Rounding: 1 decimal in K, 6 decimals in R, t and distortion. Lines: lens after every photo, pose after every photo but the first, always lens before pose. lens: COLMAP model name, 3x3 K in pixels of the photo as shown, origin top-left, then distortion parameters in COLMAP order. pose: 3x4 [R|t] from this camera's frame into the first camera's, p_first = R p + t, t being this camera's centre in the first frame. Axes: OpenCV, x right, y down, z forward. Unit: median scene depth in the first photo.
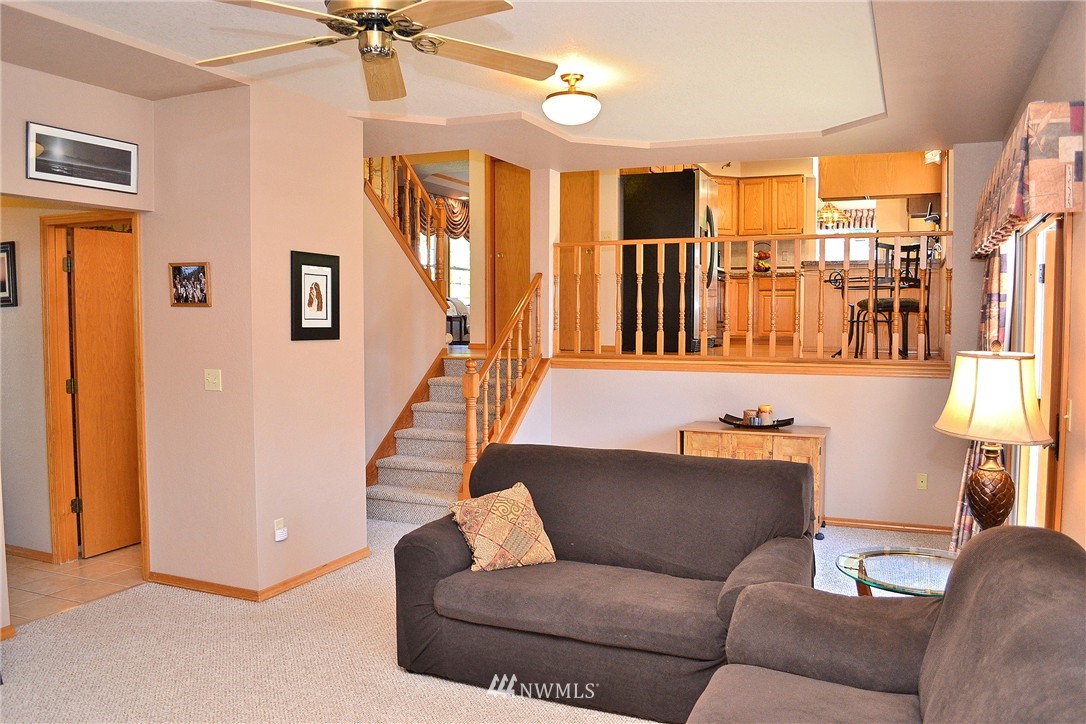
lens RADIAL K [[866.3, 0, 542.8], [0, 866.3, 362.2], [0, 0, 1]] dist [-0.086773, 0.015249]
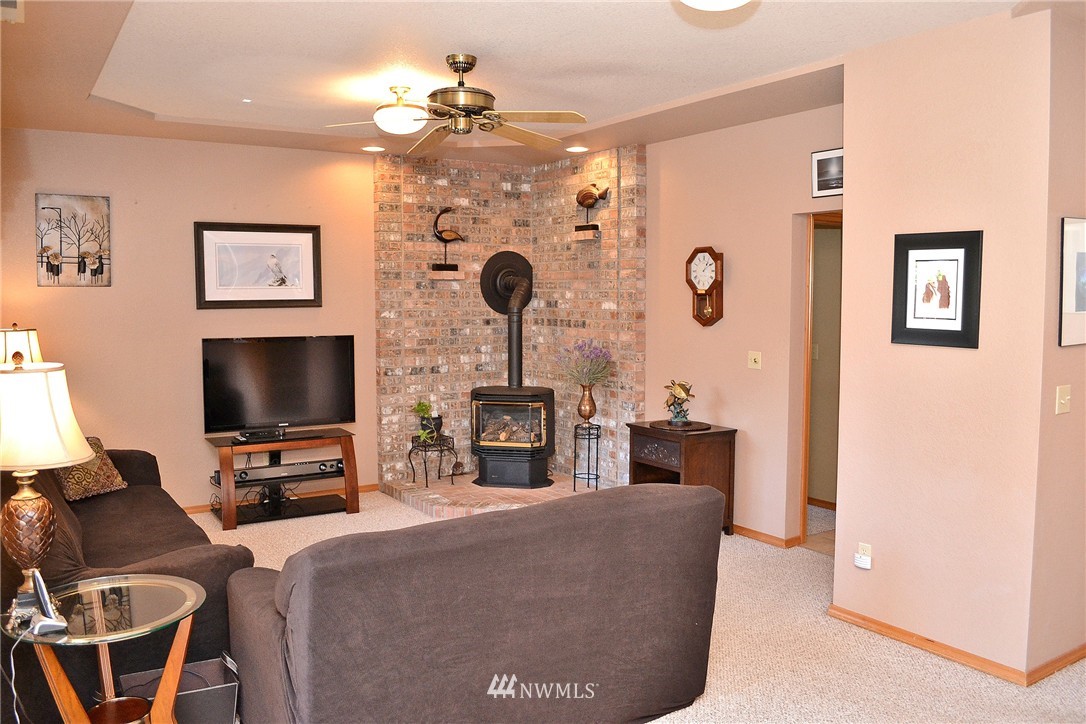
lens RADIAL K [[866.3, 0, 553.4], [0, 866.3, 365.6], [0, 0, 1]] dist [-0.086773, 0.015249]
pose [[-0.558343, 0.070586, -0.826602, 0.551919], [-0.042538, 0.992627, 0.113496, -0.079683], [0.828519, 0.098532, -0.551224, 1.139723]]
